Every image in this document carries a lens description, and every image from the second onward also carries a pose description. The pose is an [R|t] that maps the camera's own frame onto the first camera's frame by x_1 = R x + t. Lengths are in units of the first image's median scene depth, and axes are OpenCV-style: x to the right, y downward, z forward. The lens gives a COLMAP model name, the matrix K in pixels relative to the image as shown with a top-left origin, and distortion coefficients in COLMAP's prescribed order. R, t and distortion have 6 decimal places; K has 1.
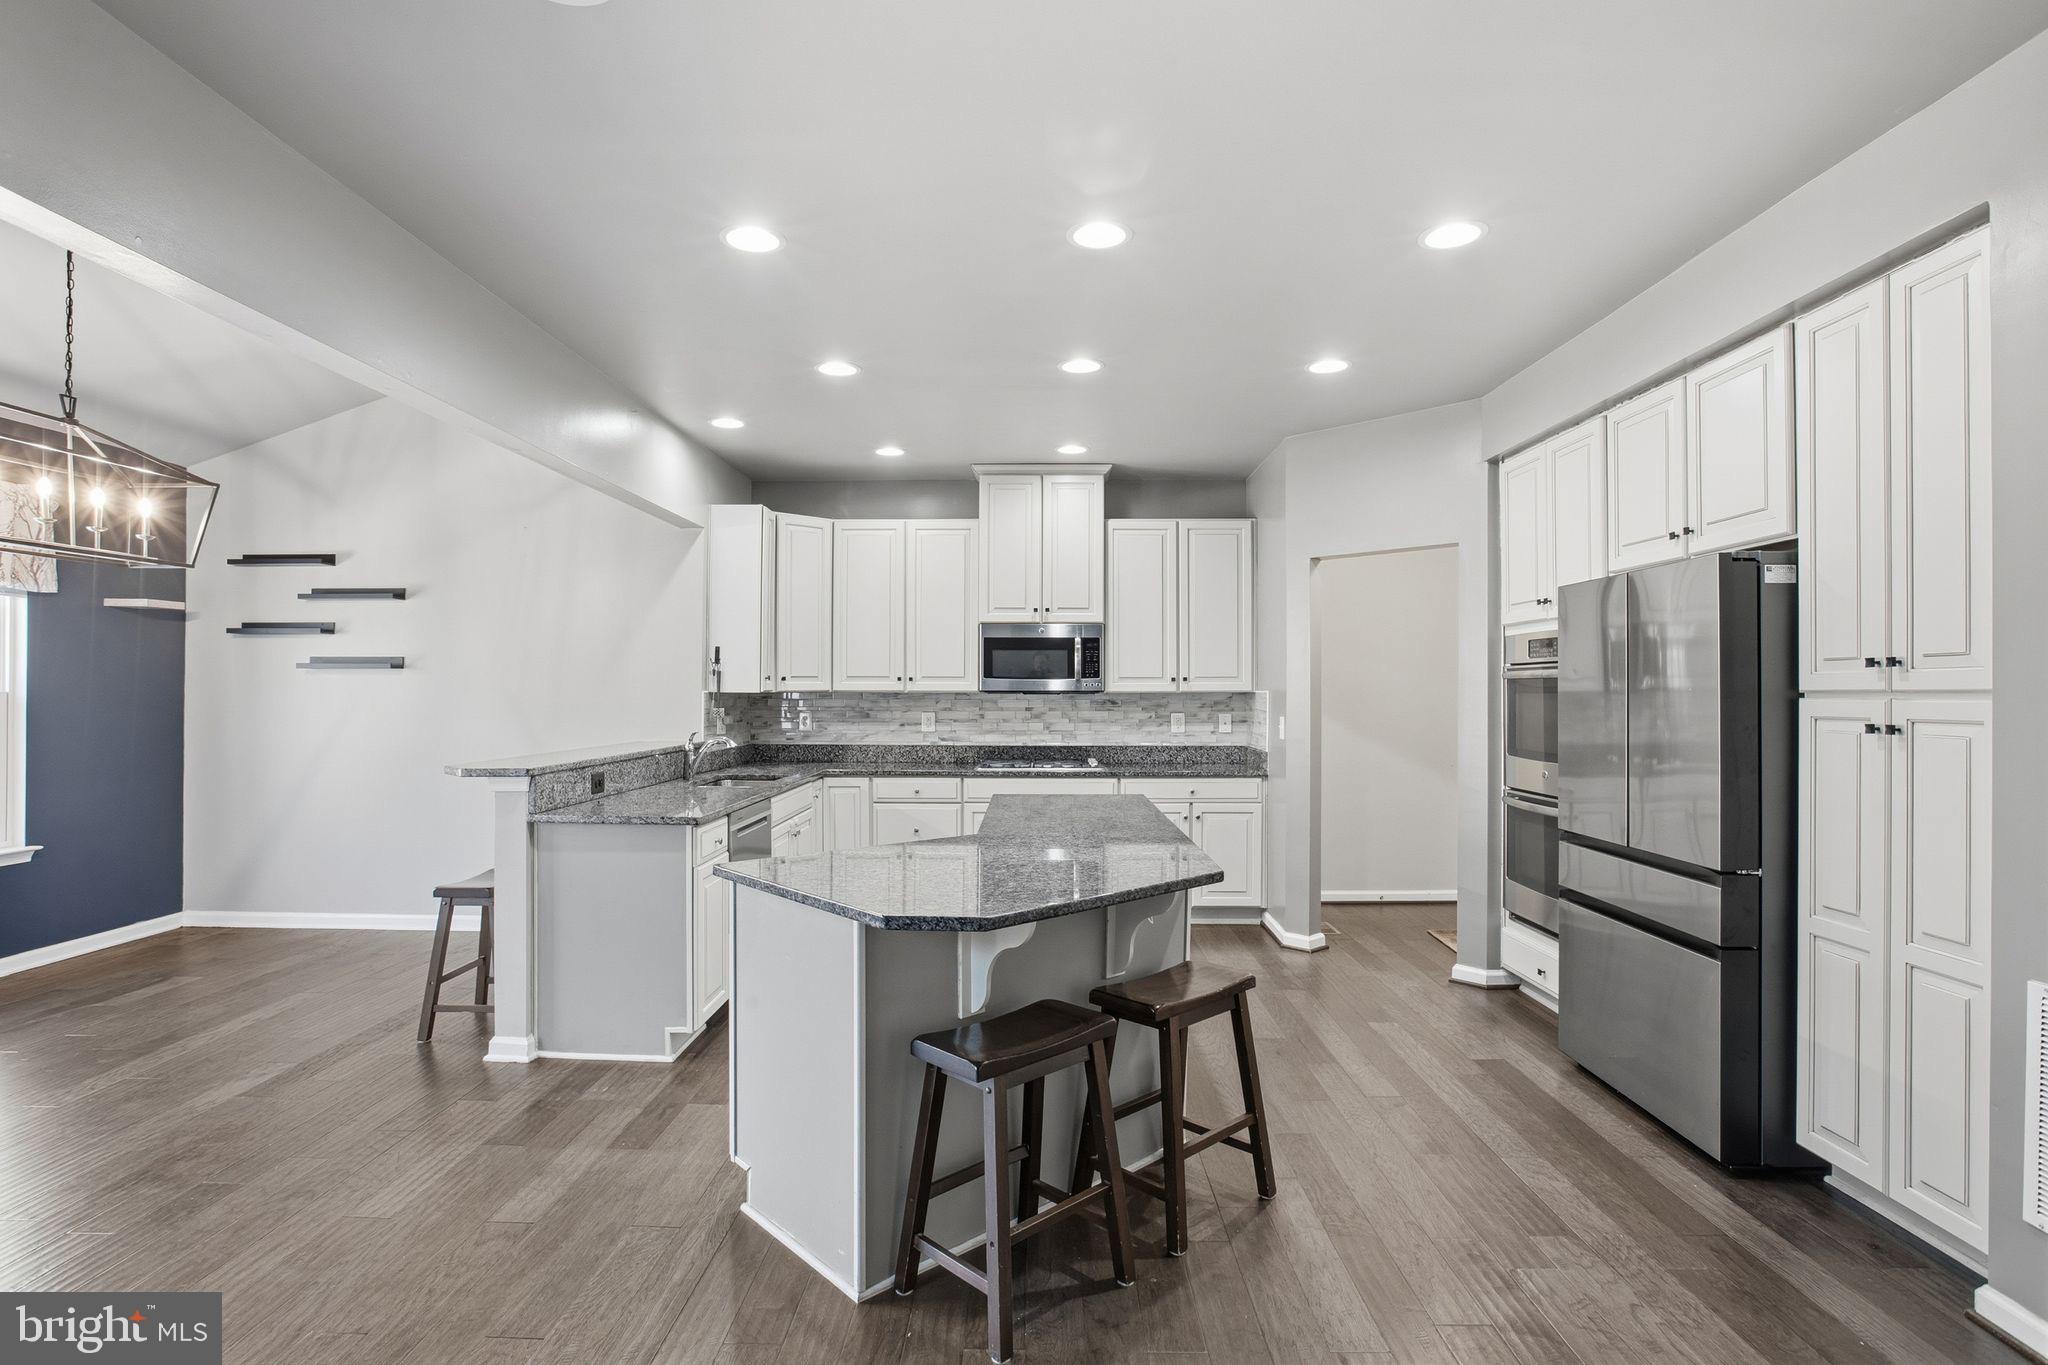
lens RADIAL K [[1016.2, 0, 1032.2], [0, 1016.2, 687.1], [0, 0, 1]] dist [-0.031000, 0.001130]
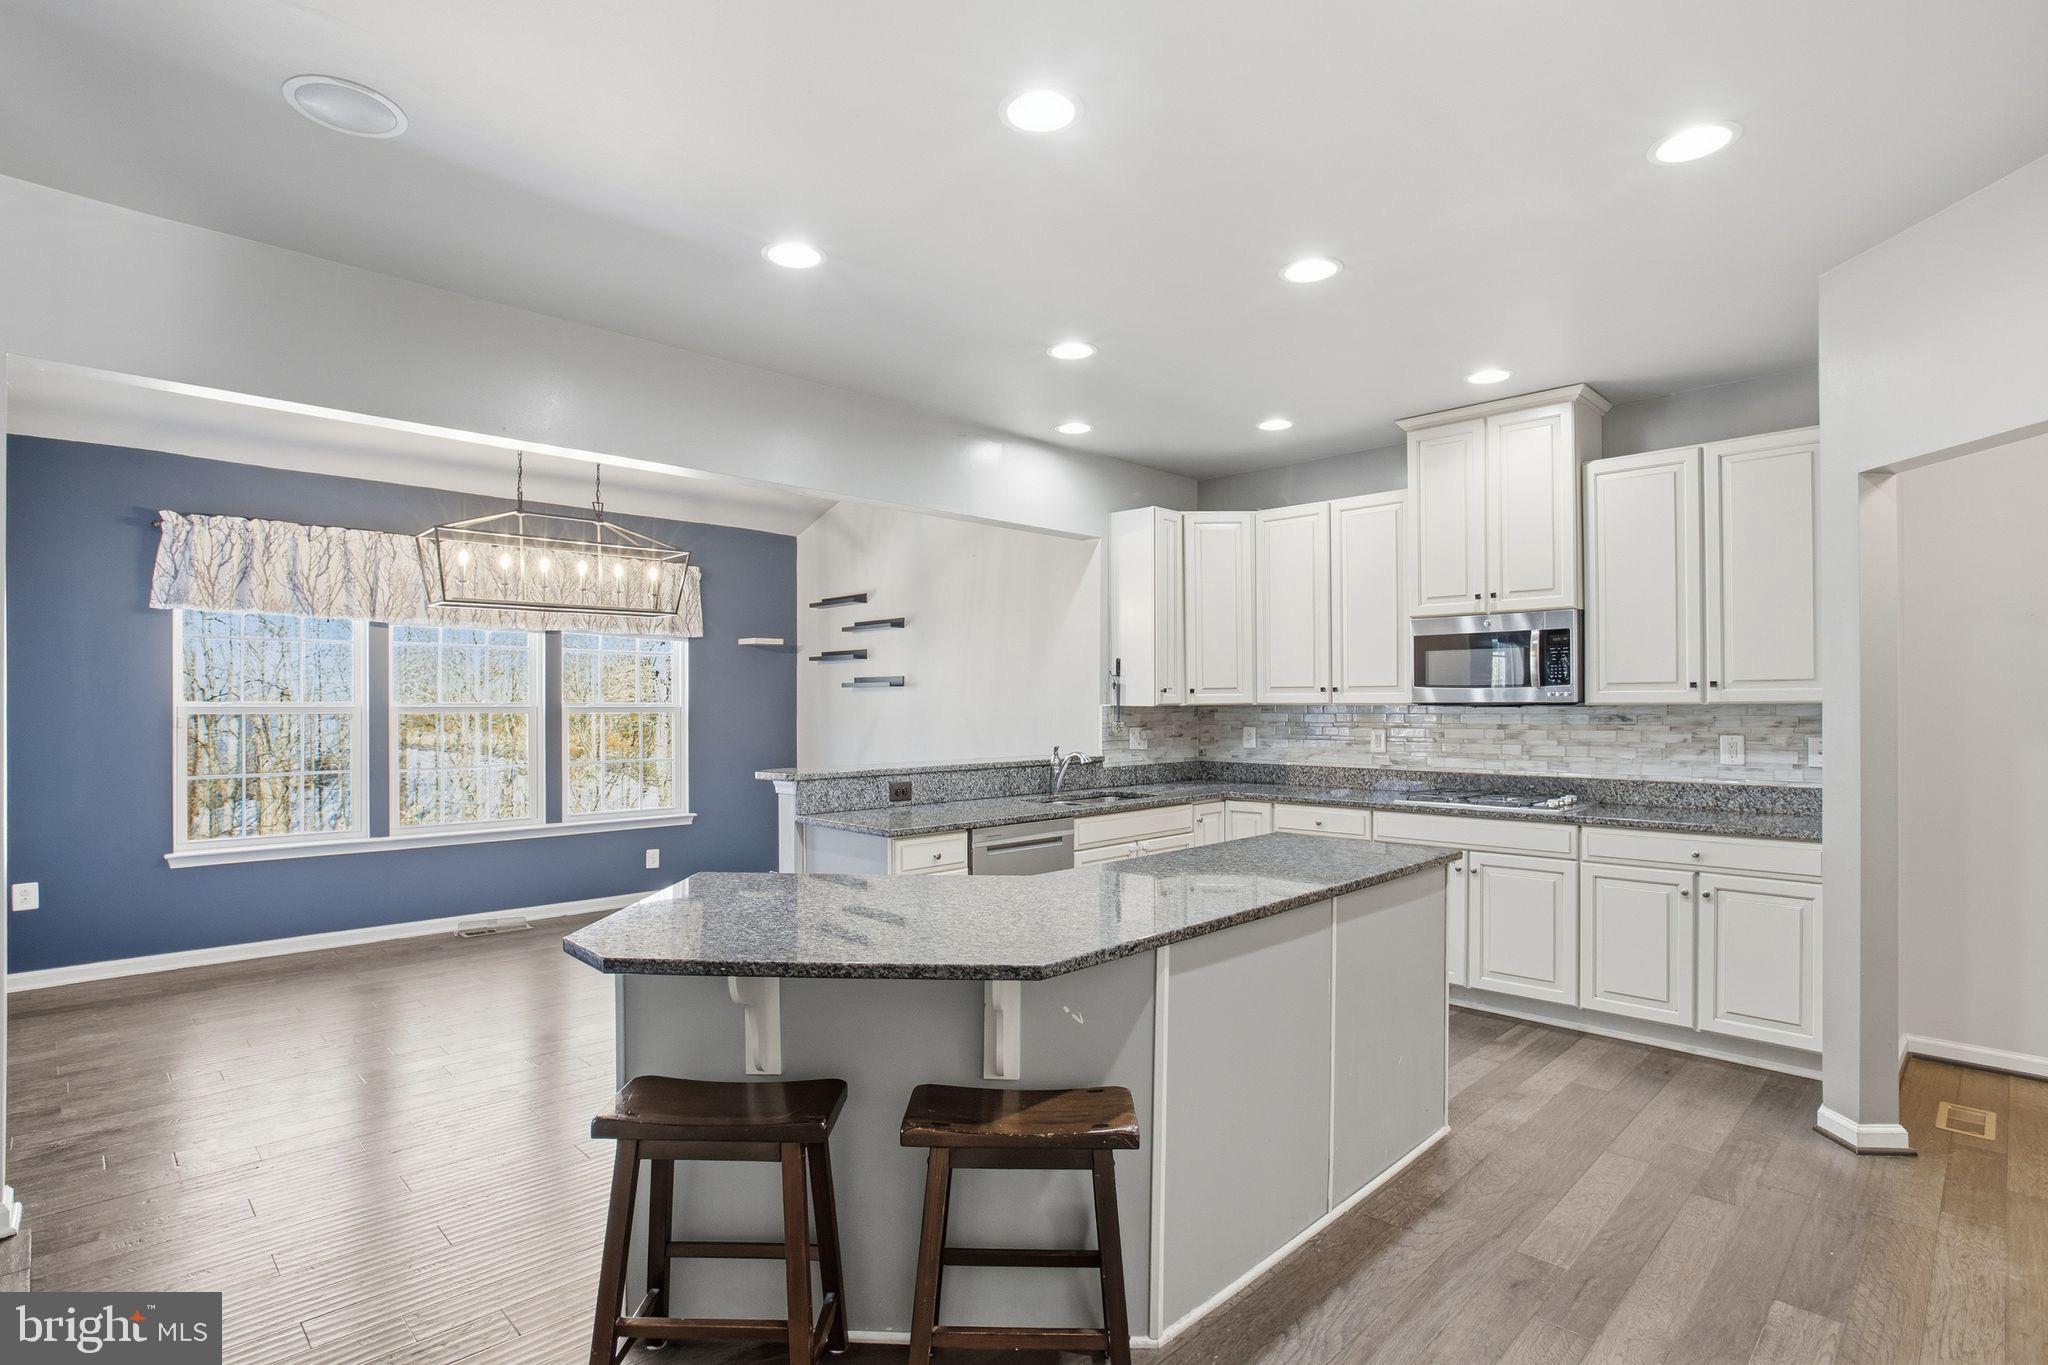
lens RADIAL K [[1016.2, 0, 1019.5], [0, 1016.2, 690.0], [0, 0, 1]] dist [-0.031000, 0.001130]
pose [[0.719365, -0.012961, -0.694511, 0.280783], [0.005964, 0.999904, -0.012483, 0.001754], [0.694607, 0.004838, 0.719373, 0.221262]]
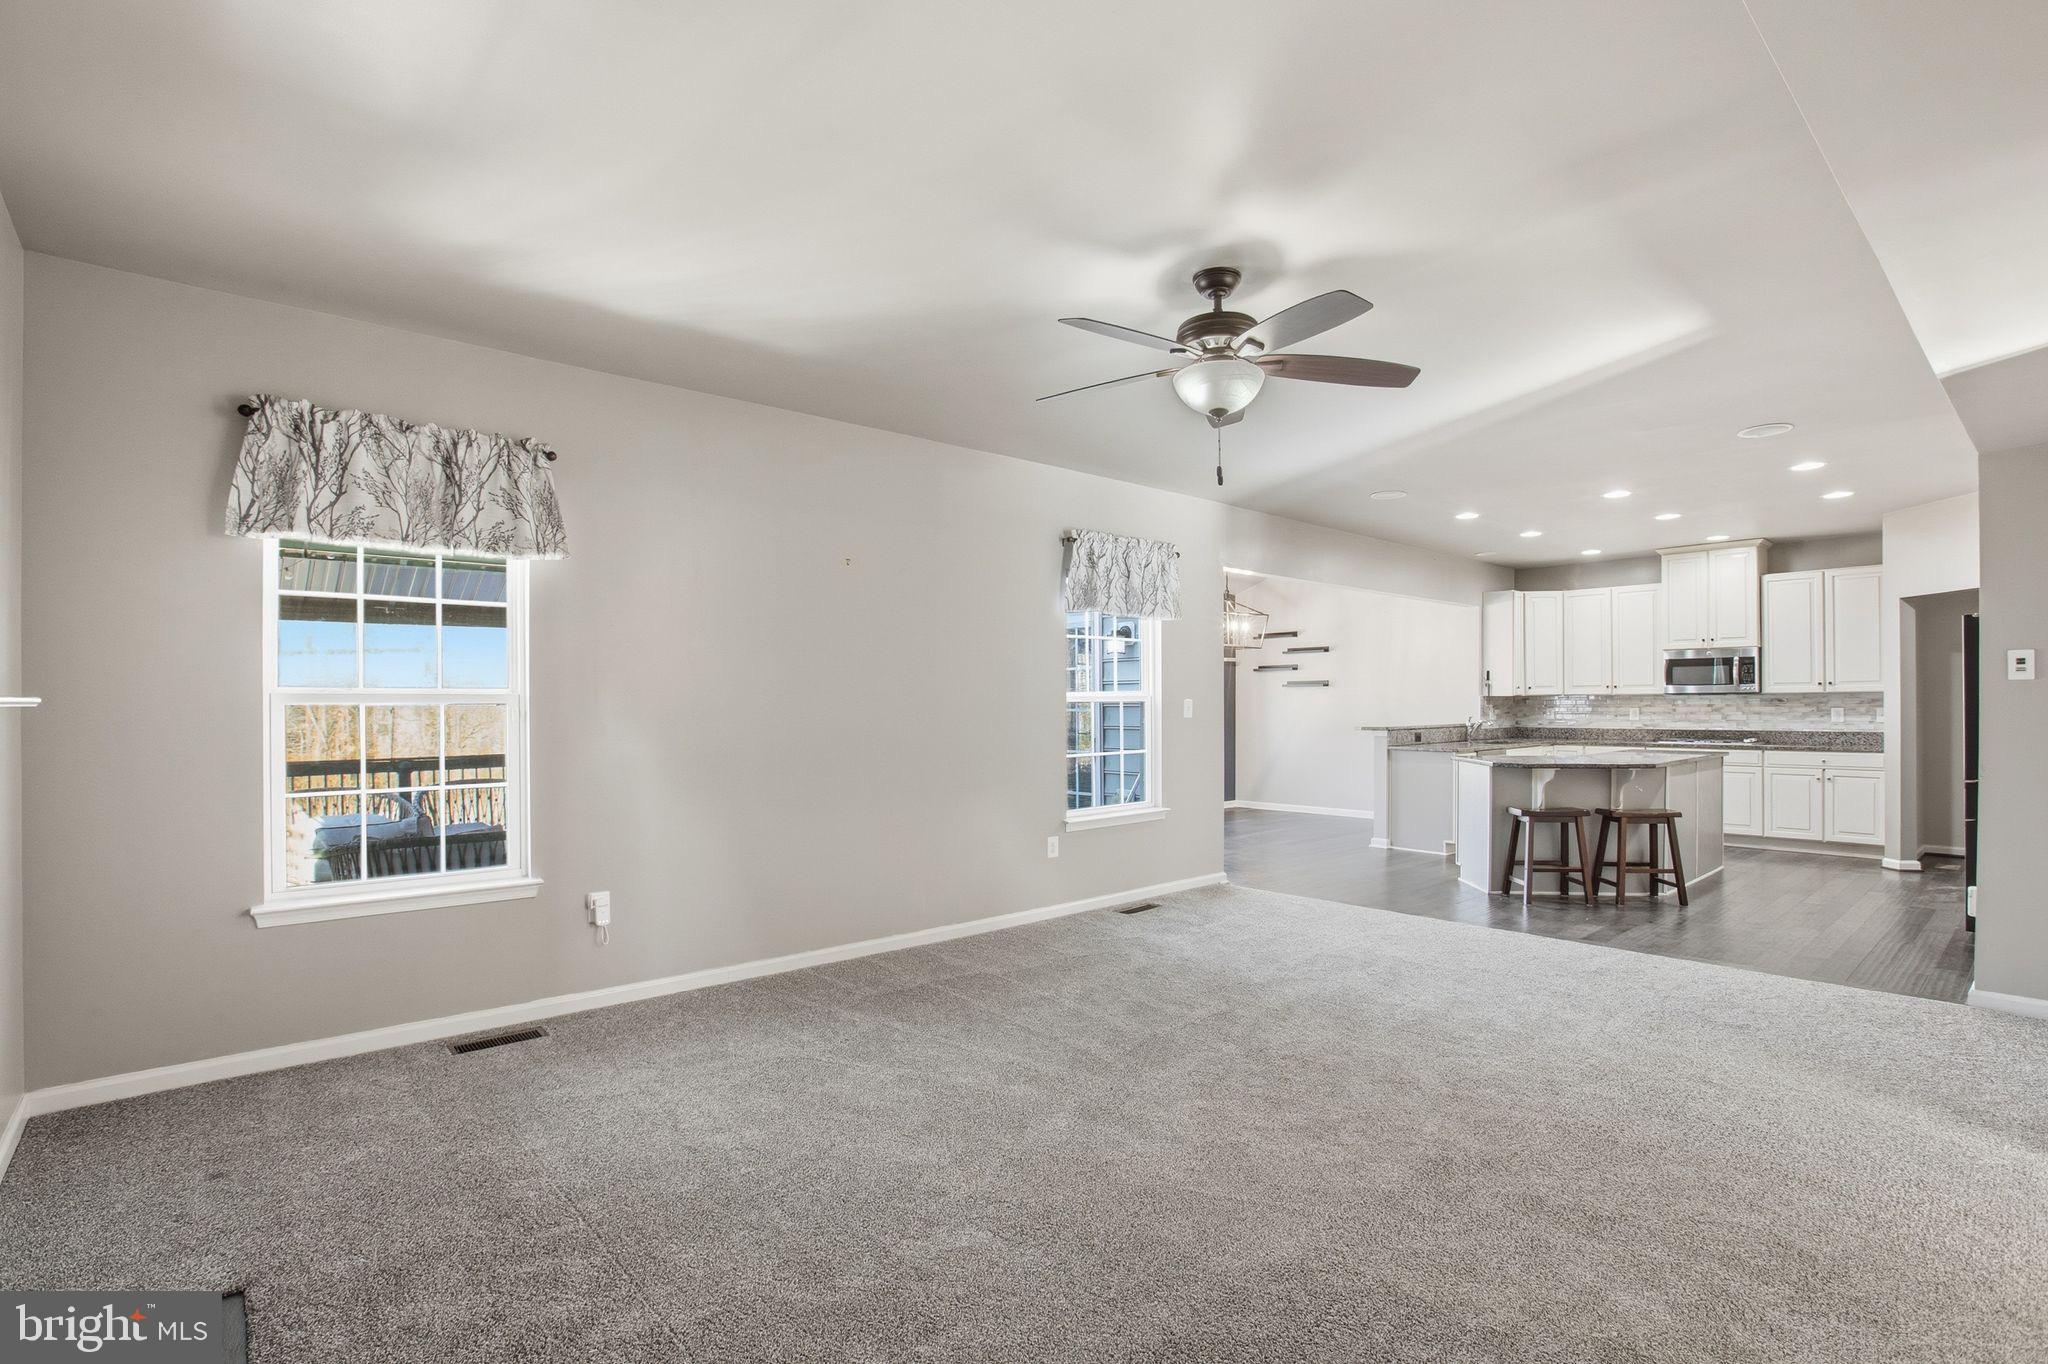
lens RADIAL K [[960.2, 0, 1023.7], [0, 960.2, 693.2], [0, 0, 1]] dist [-0.023209, 0.002209]
pose [[0.675554, -0.012167, -0.737210, 0.365952], [0.010406, 0.999922, -0.006967, 0.003510], [0.737237, -0.002965, 0.675627, -0.723840]]
